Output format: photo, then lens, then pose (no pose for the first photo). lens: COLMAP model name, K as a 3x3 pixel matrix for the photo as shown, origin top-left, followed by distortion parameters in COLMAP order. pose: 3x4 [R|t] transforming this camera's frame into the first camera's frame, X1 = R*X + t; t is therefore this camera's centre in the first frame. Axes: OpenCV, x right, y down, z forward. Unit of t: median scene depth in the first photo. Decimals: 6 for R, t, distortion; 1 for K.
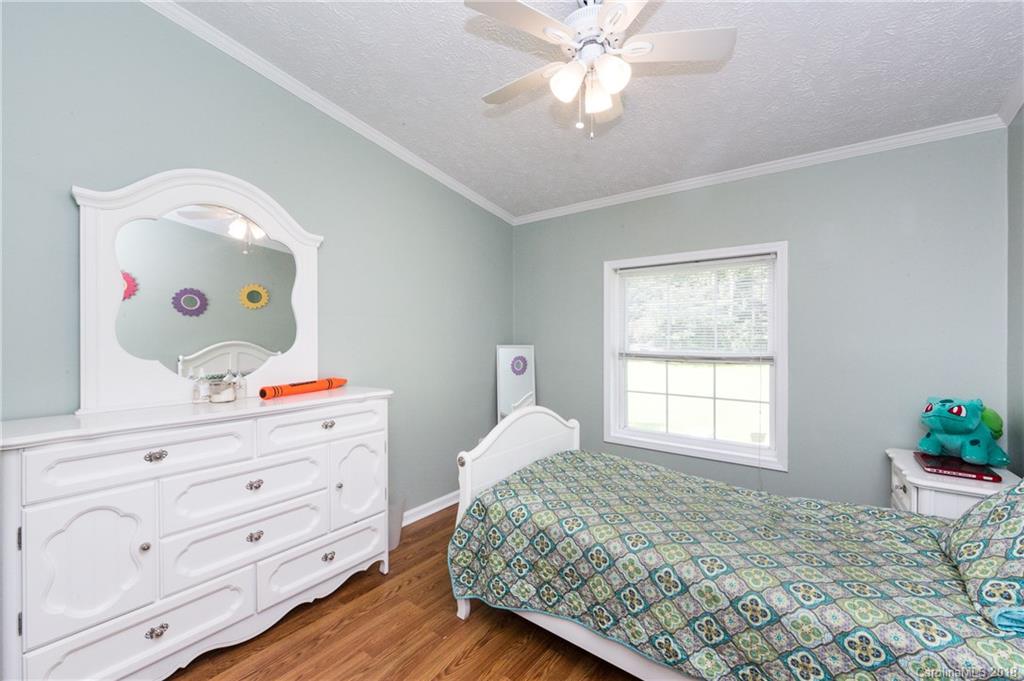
lens RADIAL K [[412.6, 0, 513.3], [0, 412.6, 340.3], [0, 0, 1]] dist [-0.000591, -0.000045]
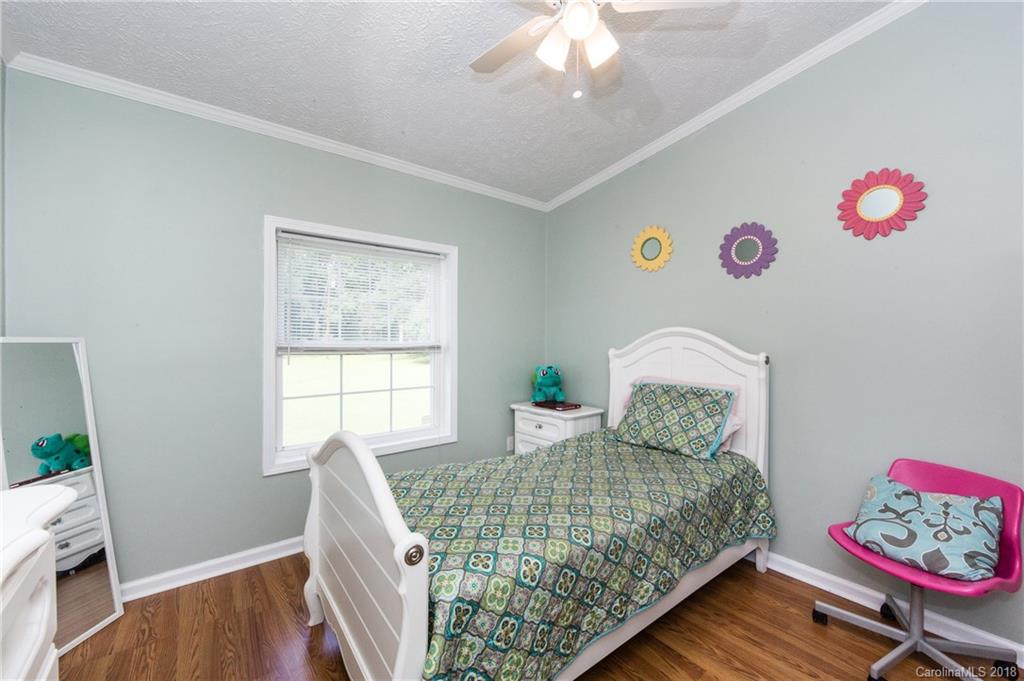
lens RADIAL K [[412.6, 0, 513.3], [0, 412.6, 340.3], [0, 0, 1]] dist [-0.000591, -0.000045]
pose [[0.233707, -0.007850, 0.972275, -0.655111], [0.003776, 0.999967, 0.007166, 0.032192], [-0.972300, 0.001997, 0.233729, 0.855120]]
